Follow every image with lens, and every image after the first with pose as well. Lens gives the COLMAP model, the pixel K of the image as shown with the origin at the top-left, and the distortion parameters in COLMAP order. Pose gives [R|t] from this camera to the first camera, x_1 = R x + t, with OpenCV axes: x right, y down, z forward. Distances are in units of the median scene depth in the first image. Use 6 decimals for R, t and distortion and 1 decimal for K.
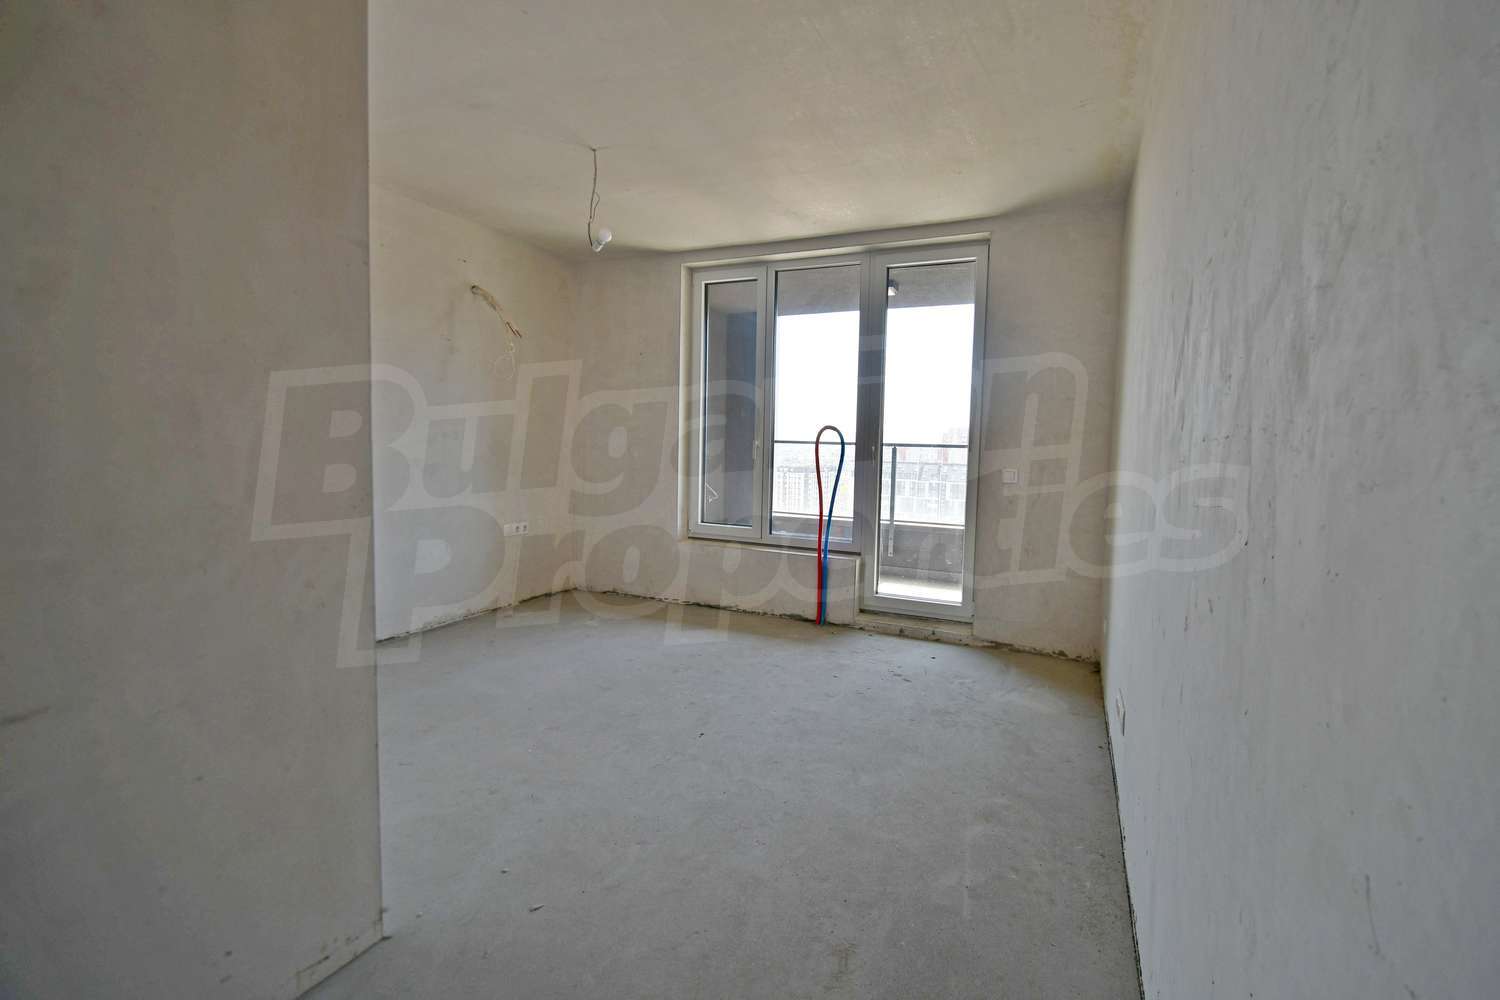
lens RADIAL K [[771.1, 0, 750.0], [0, 771.1, 500.0], [0, 0, 1]] dist [-0.028562, -0.000053]
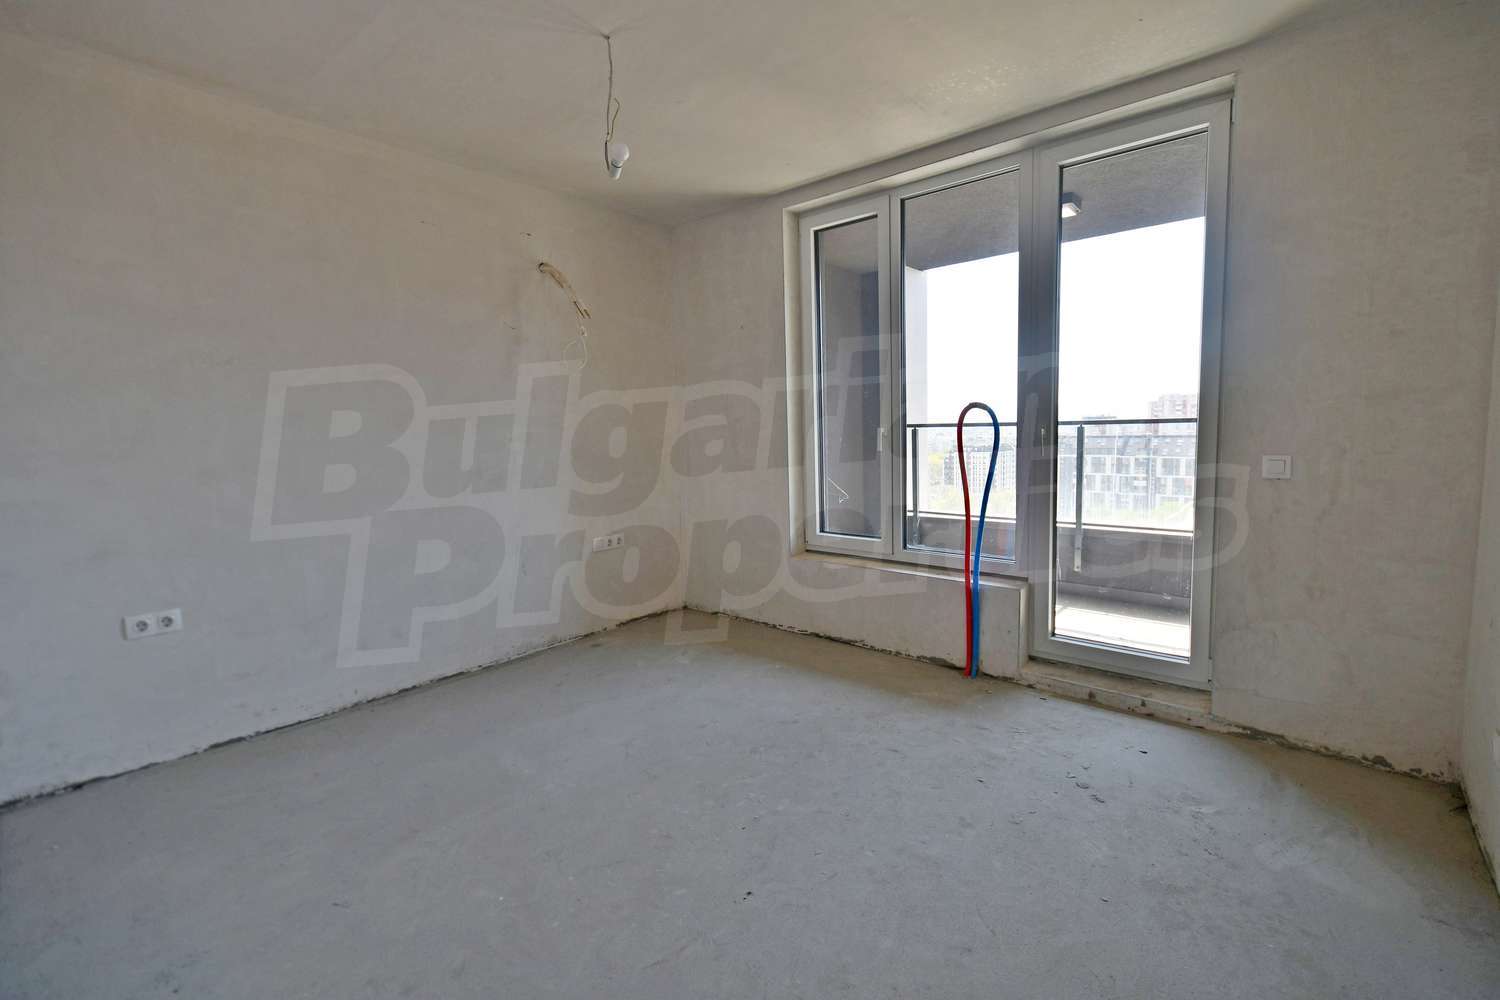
lens RADIAL K [[713.2, 0, 750.0], [0, 713.2, 500.0], [0, 0, 1]] dist [0.002583, -0.009490]
pose [[0.963908, -0.023290, -0.265216, 0.072181], [0.030943, 0.999216, 0.024714, -0.028123], [0.264433, -0.032029, 0.963872, 0.296040]]
